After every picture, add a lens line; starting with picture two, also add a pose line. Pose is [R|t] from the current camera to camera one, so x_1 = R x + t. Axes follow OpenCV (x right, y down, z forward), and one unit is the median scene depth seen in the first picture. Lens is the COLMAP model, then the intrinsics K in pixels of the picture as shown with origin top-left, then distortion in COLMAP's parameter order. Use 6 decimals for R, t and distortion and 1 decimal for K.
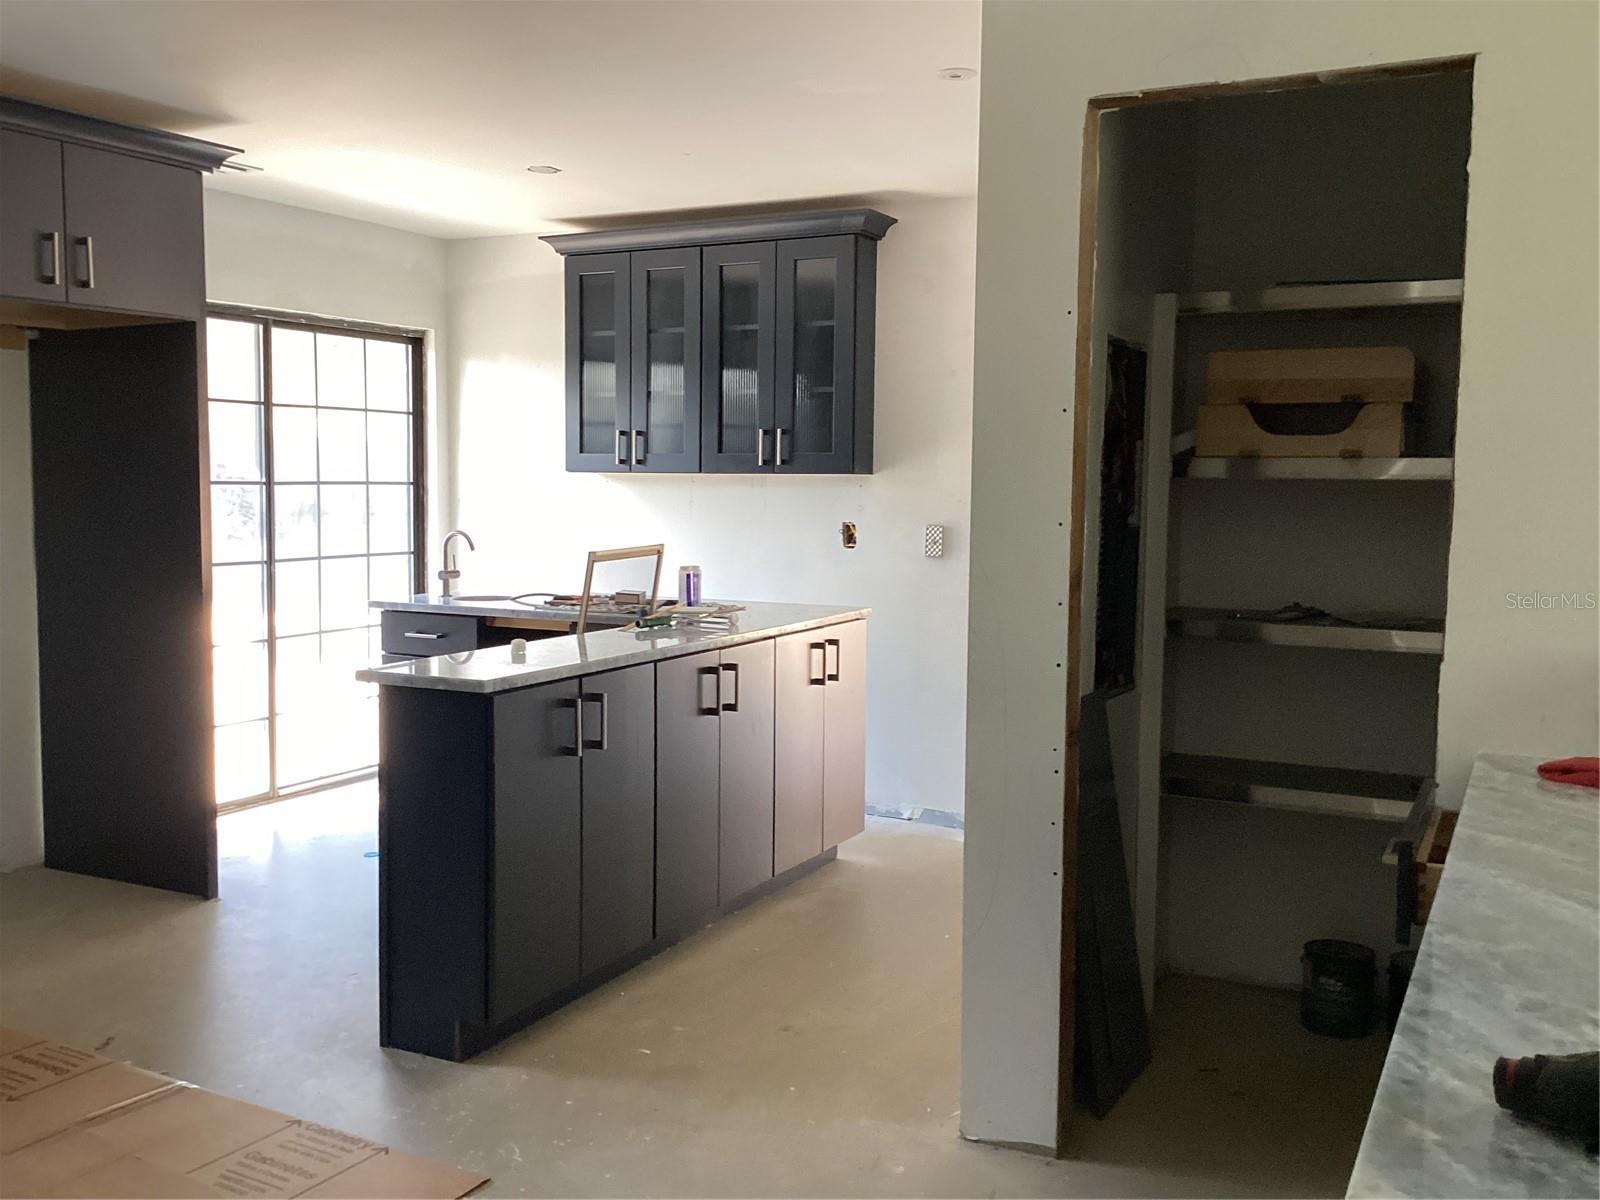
lens RADIAL K [[1468.8, 0, 796.6], [0, 1468.8, 600.9], [0, 0, 1]] dist [0.010423, 0.000000]
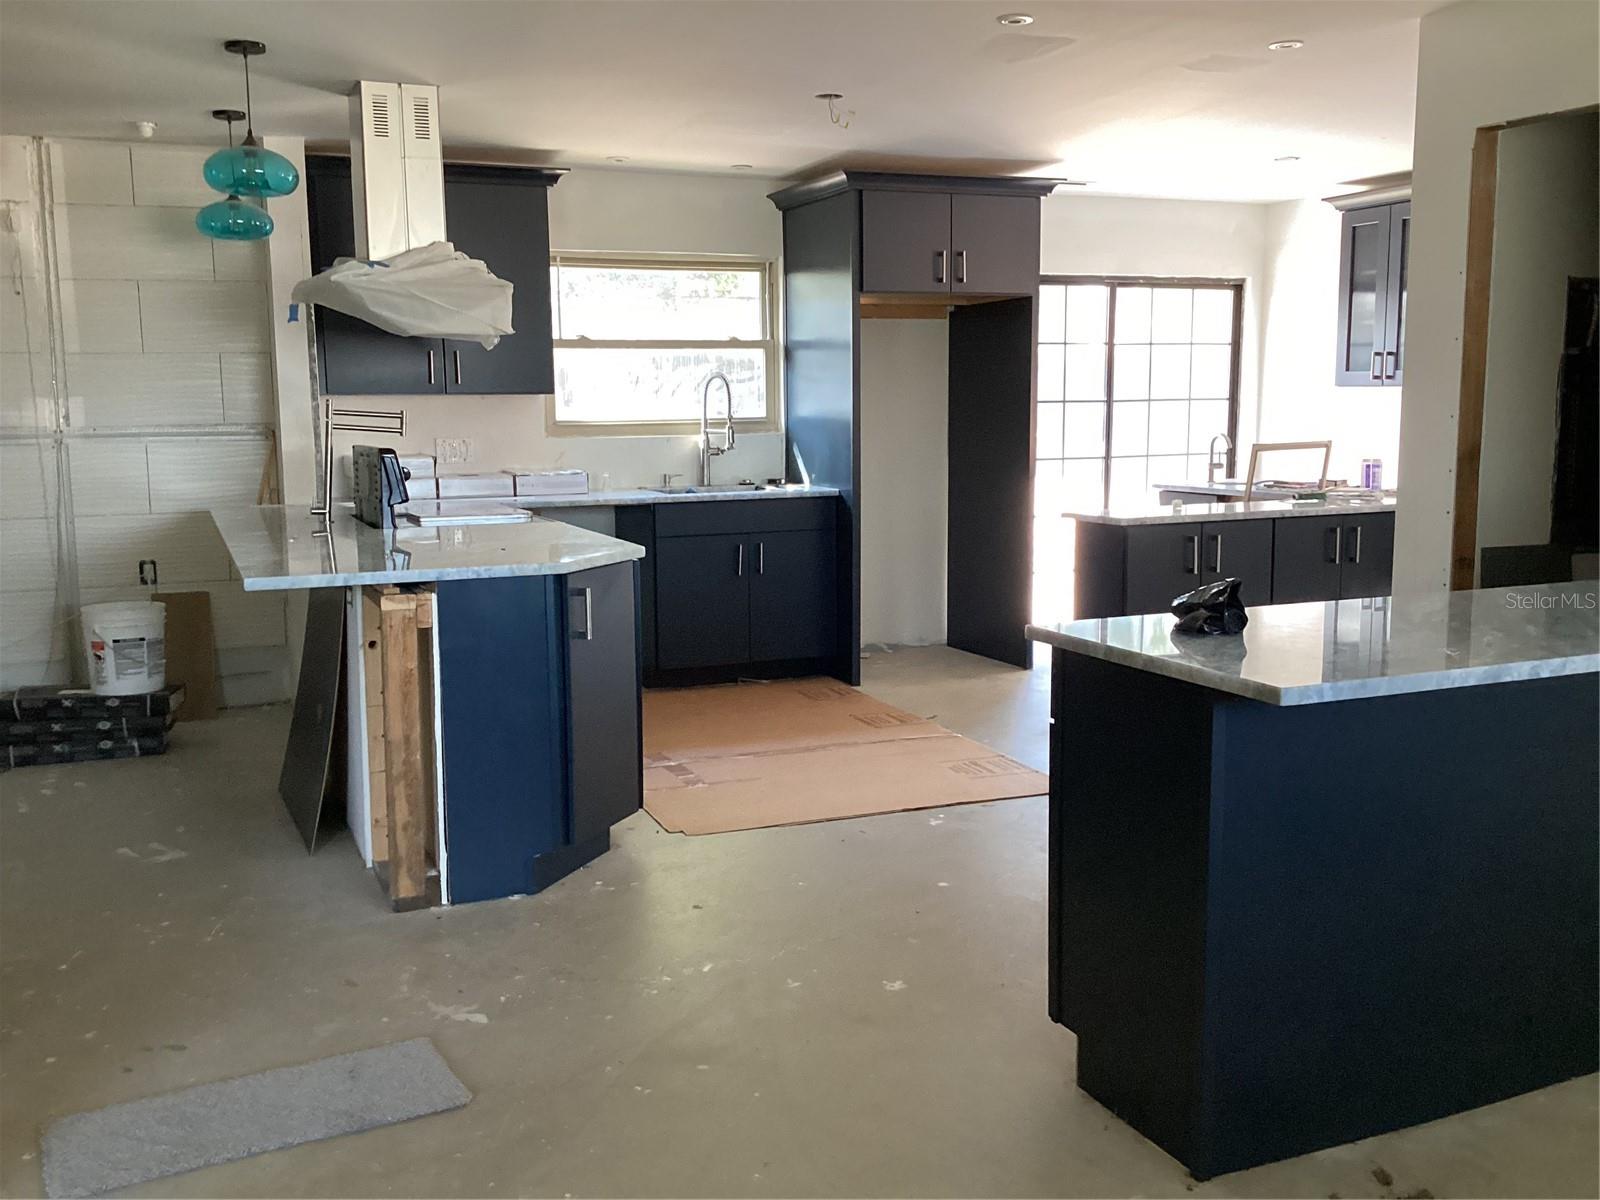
lens RADIAL K [[1468.8, 0, 799.8], [0, 1468.8, 600.3], [0, 0, 1]] dist [0.010423, 0.000000]
pose [[0.778556, 0.065754, -0.624121, 0.296245], [-0.031864, 0.997355, 0.065328, 0.027260], [0.626766, -0.030975, 0.778592, -0.278222]]
